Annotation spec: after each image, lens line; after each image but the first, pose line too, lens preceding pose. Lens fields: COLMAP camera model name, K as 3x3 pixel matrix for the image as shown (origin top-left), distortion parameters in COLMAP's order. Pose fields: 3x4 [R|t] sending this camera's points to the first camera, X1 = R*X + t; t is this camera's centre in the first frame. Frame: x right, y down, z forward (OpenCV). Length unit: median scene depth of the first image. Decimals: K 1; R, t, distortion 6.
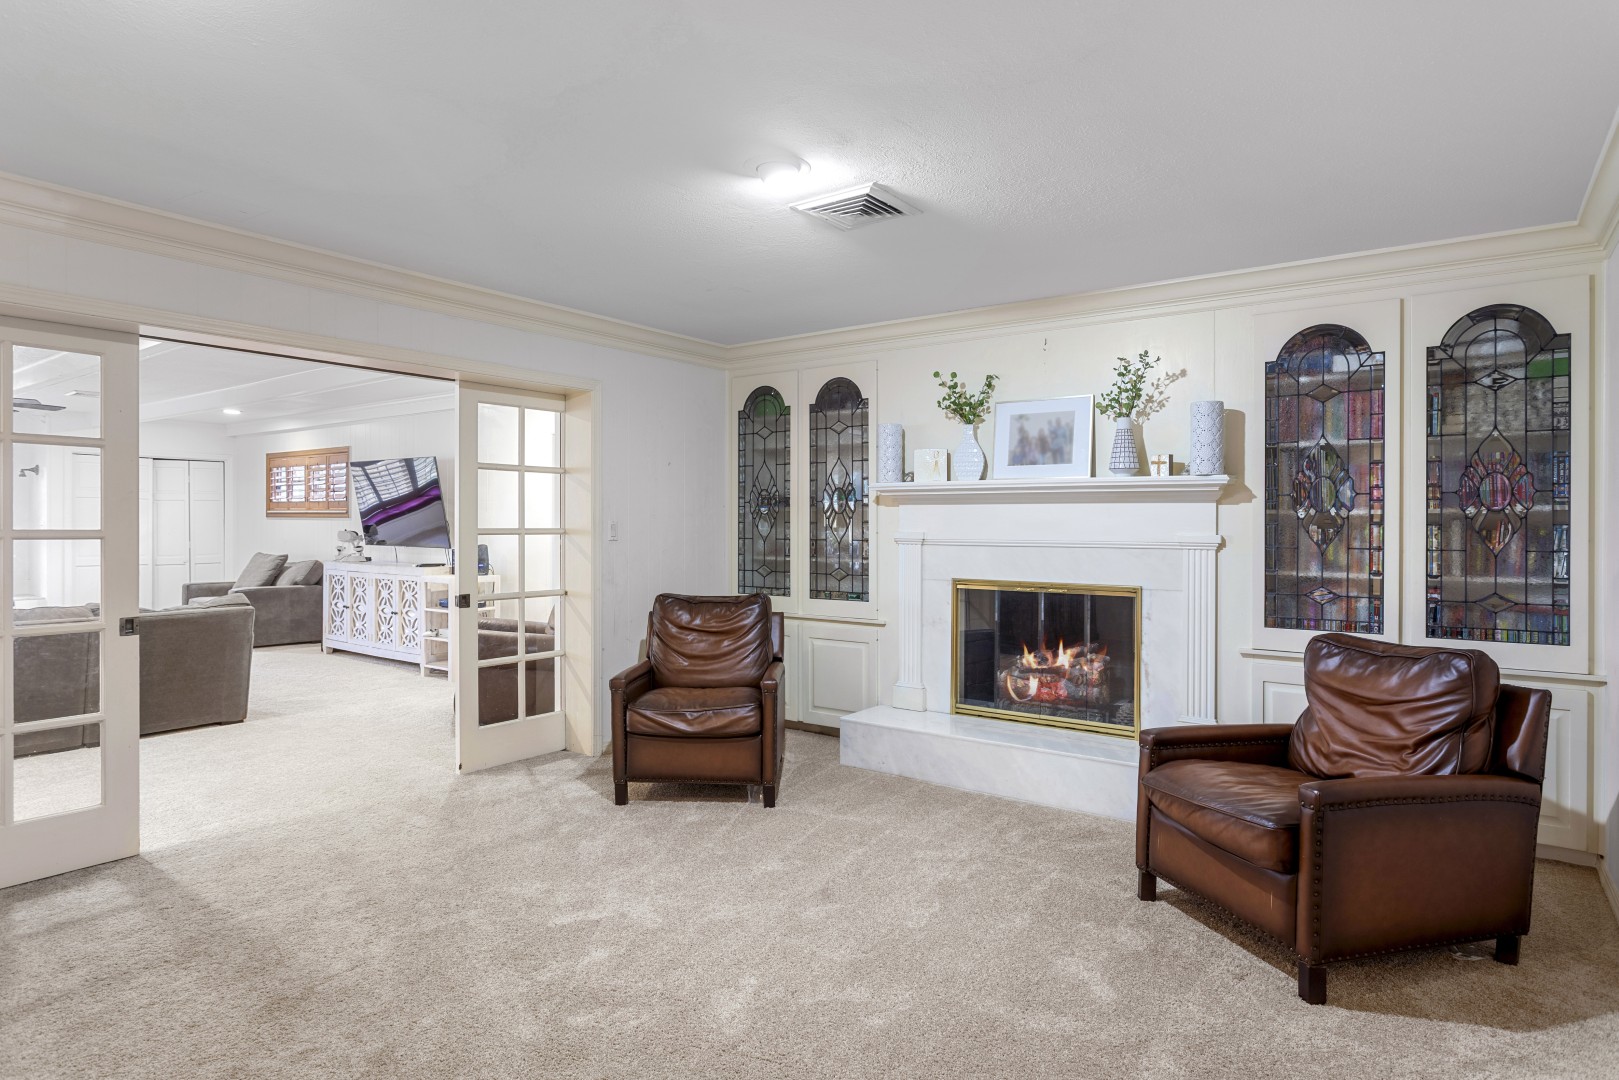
lens RADIAL K [[892.0, 0, 800.3], [0, 892.0, 532.7], [0, 0, 1]] dist [-0.019753, 0.001717]
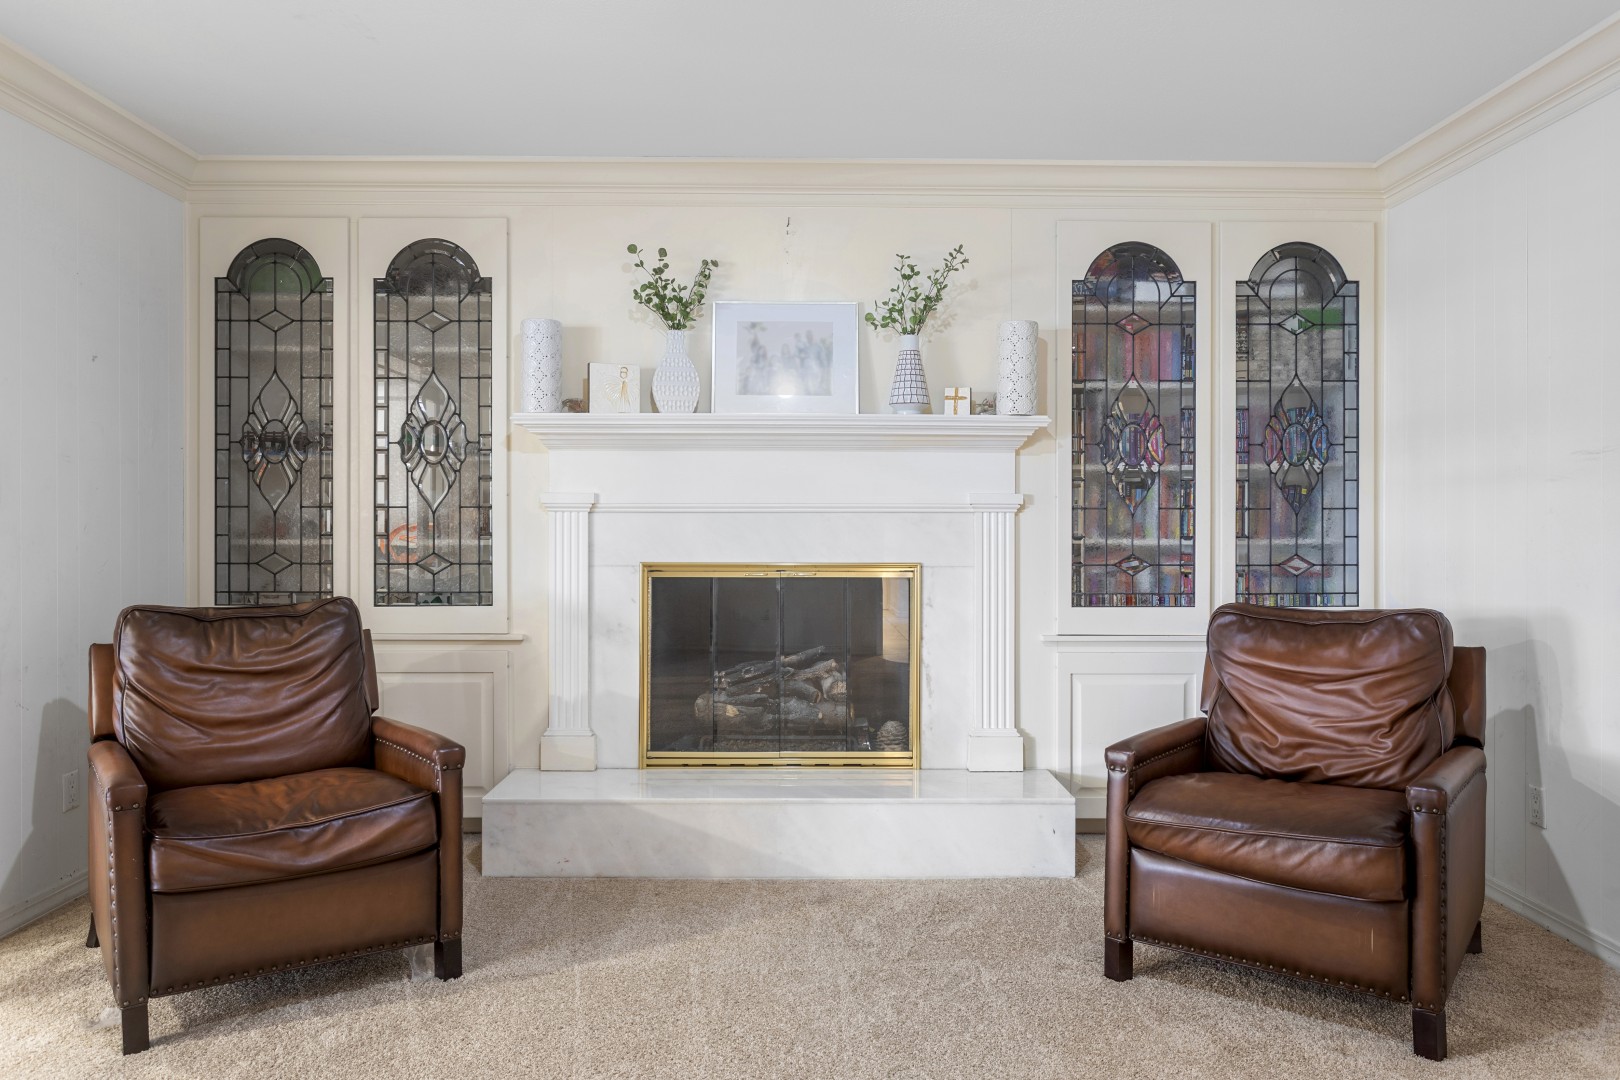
lens RADIAL K [[1109.9, 0, 807.5], [0, 1109.9, 531.6], [0, 0, 1]] dist [-0.020039, 0.009232]
pose [[0.798934, -0.006520, 0.601384, -0.264015], [0.006064, 0.999978, 0.002785, 0.031194], [-0.601389, 0.001422, 0.798955, 0.315848]]
